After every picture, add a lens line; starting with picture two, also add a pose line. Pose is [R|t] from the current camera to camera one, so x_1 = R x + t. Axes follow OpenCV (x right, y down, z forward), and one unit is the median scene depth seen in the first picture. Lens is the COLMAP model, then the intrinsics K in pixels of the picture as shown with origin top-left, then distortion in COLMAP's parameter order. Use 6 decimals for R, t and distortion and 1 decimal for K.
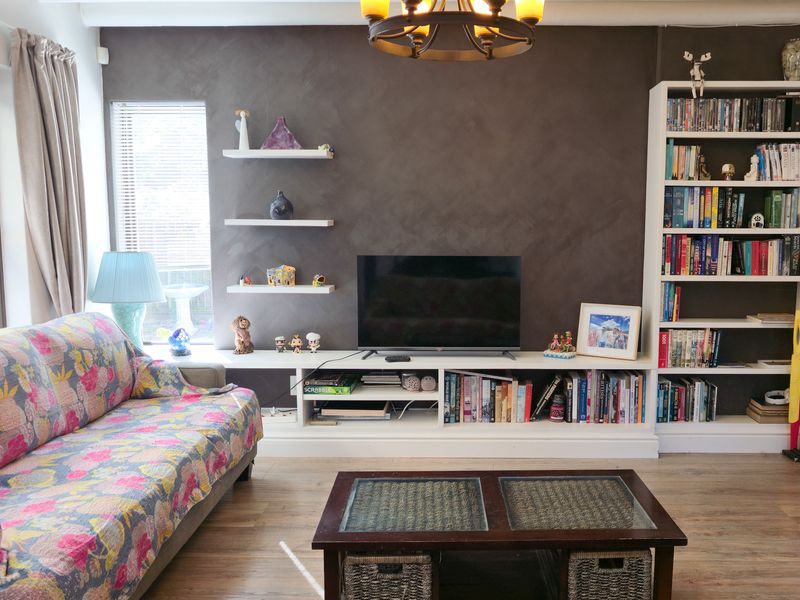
lens RADIAL K [[772.3, 0, 400.0], [0, 772.3, 300.0], [0, 0, 1]] dist [-0.026070, -0.005438]
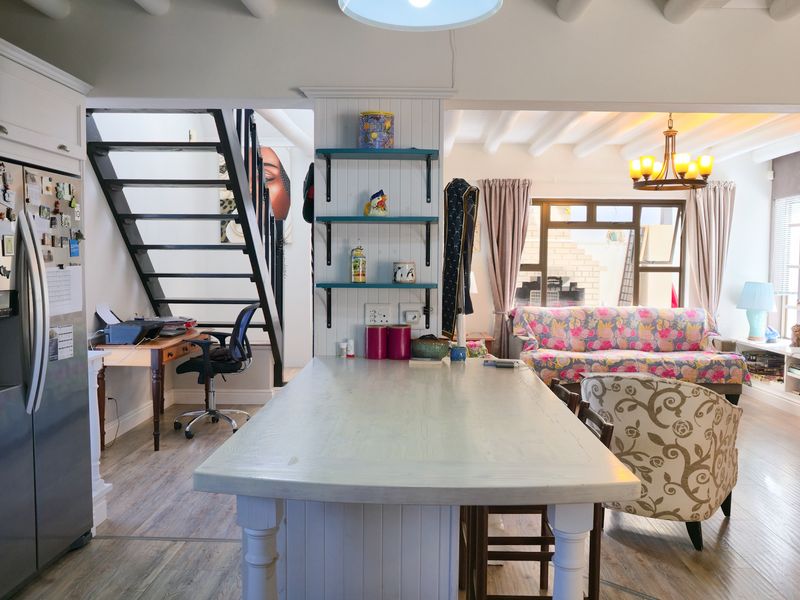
lens RADIAL K [[772.3, 0, 400.0], [0, 772.3, 300.0], [0, 0, 1]] dist [-0.026070, -0.005438]
pose [[-0.012319, 0.052821, -0.998528, 1.477088], [-0.121807, 0.991088, 0.053931, -0.016660], [0.992477, 0.122292, -0.005775, 0.178405]]
